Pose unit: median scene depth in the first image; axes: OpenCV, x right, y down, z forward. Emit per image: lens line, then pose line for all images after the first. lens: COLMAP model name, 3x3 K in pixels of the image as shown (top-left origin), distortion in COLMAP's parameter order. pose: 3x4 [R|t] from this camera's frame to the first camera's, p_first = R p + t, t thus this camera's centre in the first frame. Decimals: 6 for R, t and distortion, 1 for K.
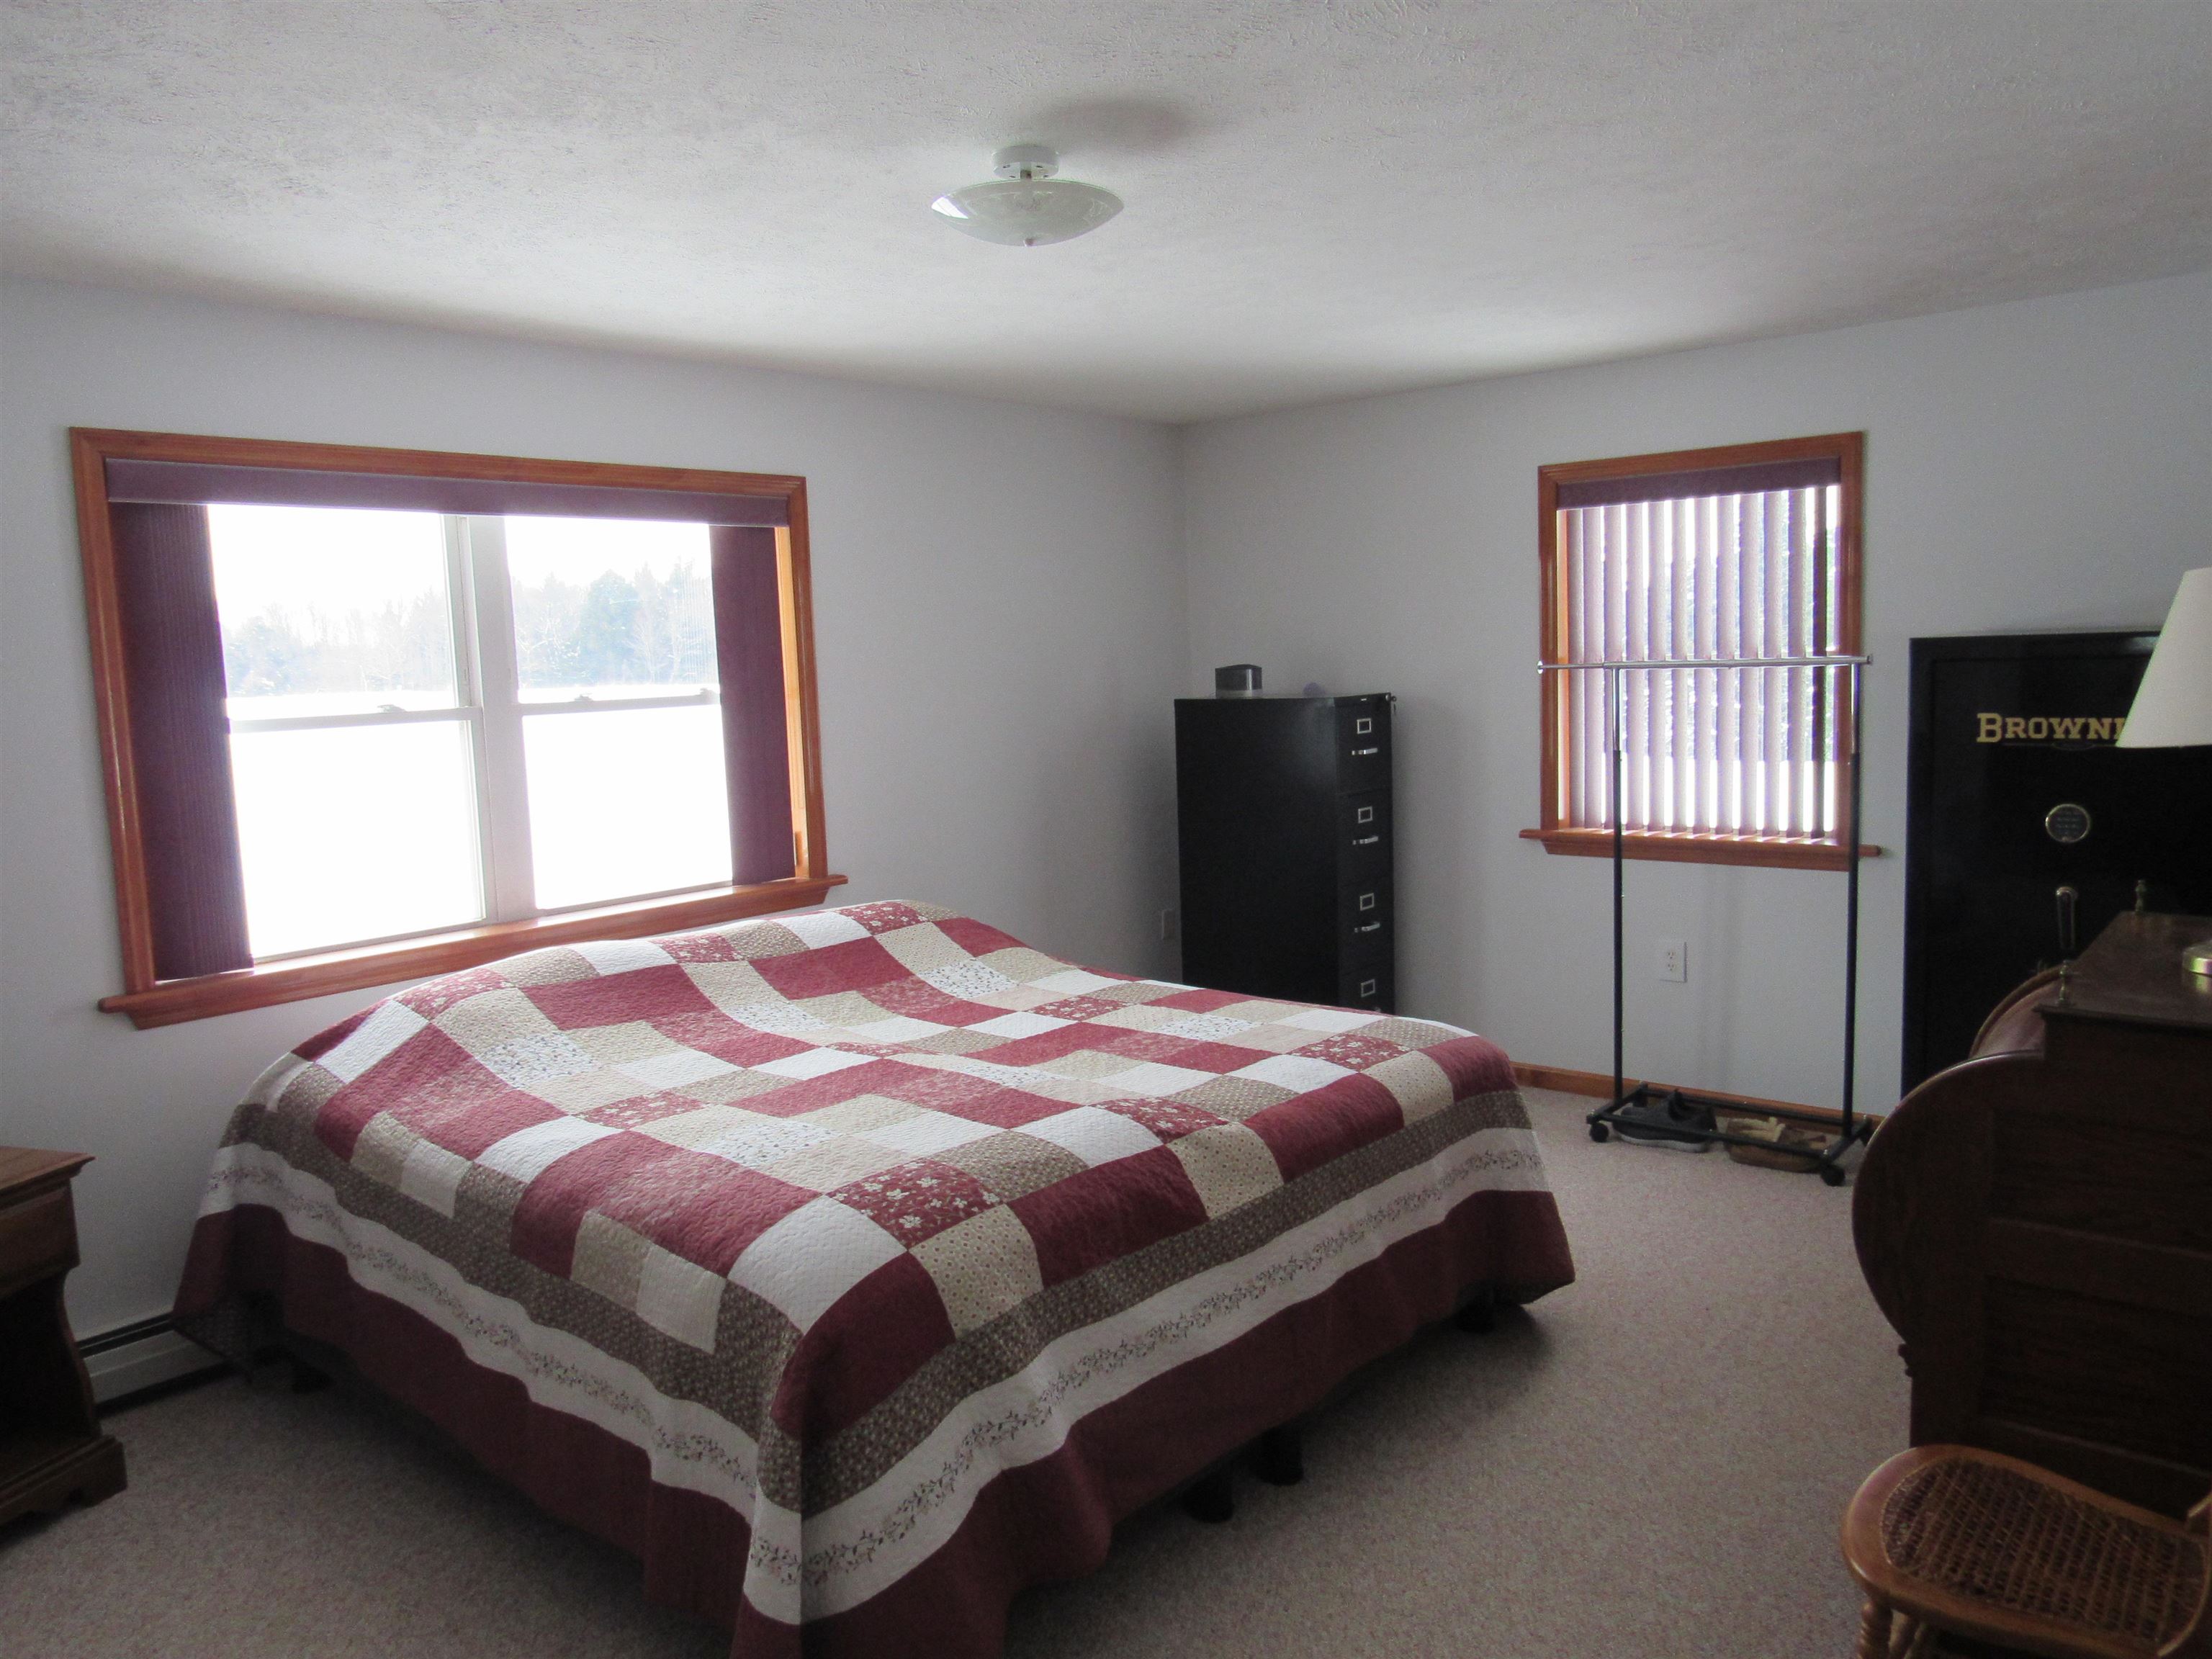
lens RADIAL K [[1584.8, 0, 1098.1], [0, 1584.8, 830.0], [0, 0, 1]] dist [-0.025134, 0.013600]
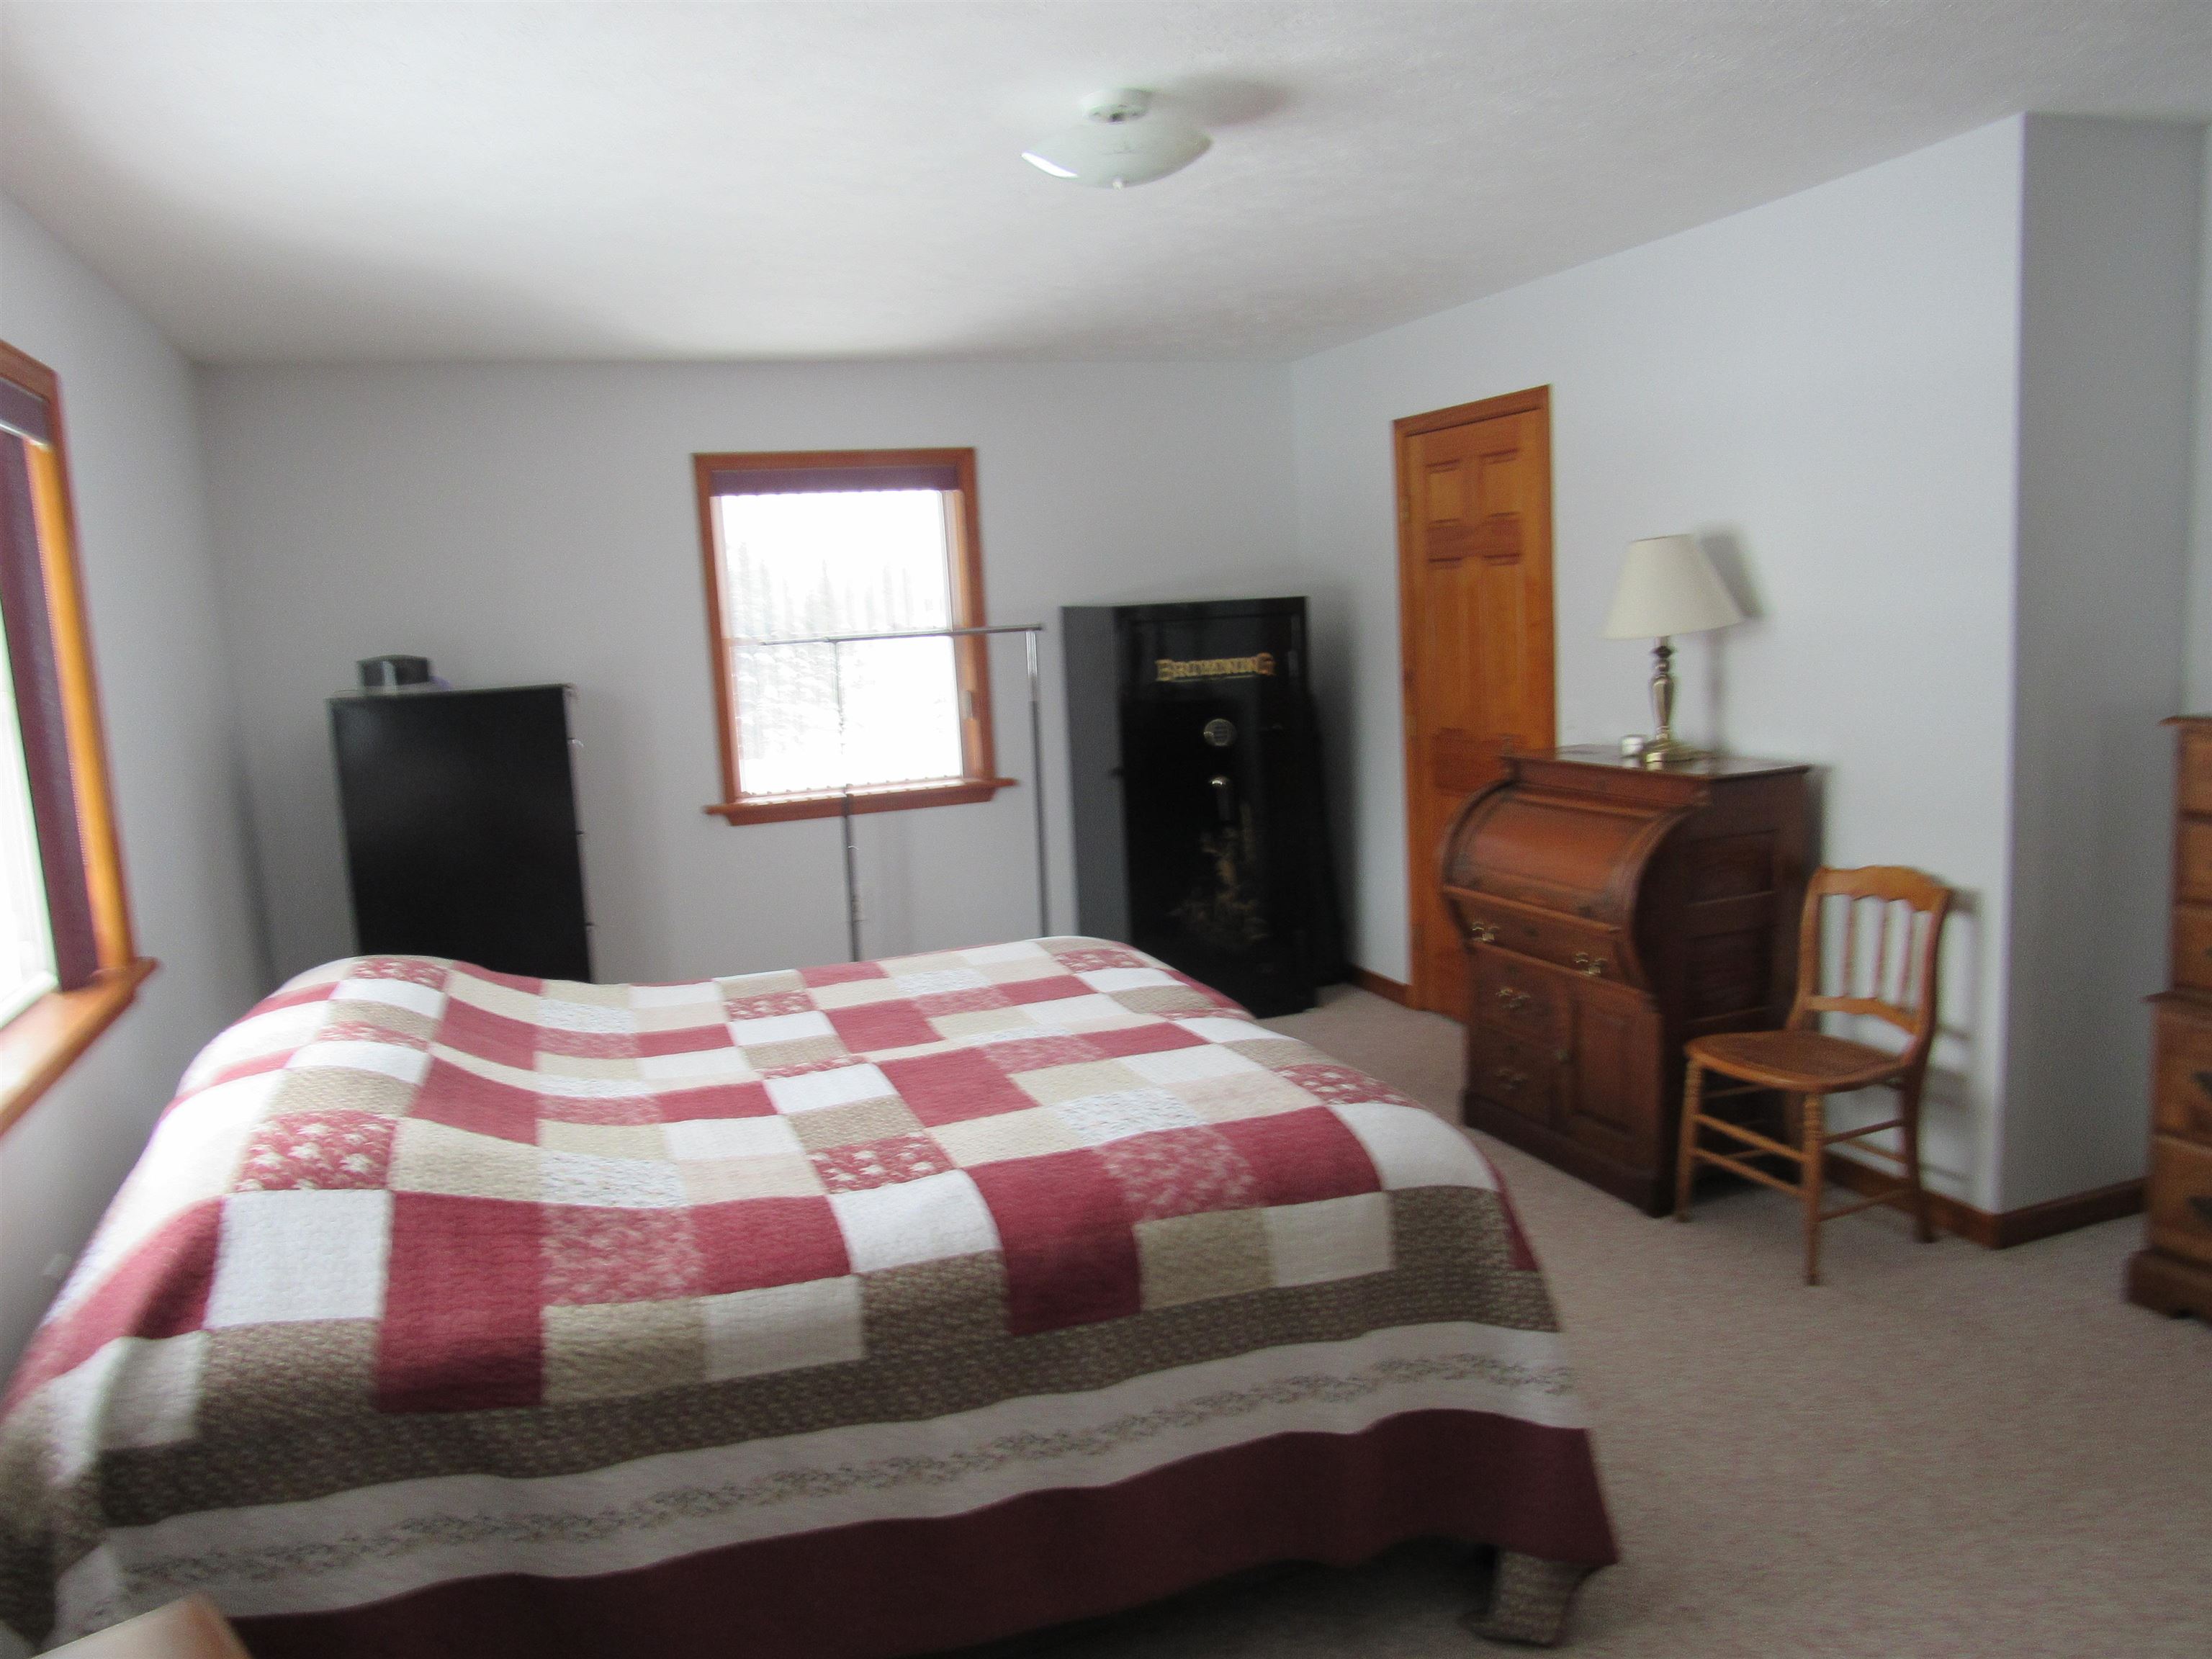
lens RADIAL K [[1584.8, 0, 1092.5], [0, 1584.8, 833.1], [0, 0, 1]] dist [-0.025134, 0.013600]
pose [[0.480919, -0.115563, 0.869116, -0.898659], [0.134295, 0.989287, 0.057231, -0.015684], [-0.866419, 0.089195, 0.491286, 0.502701]]
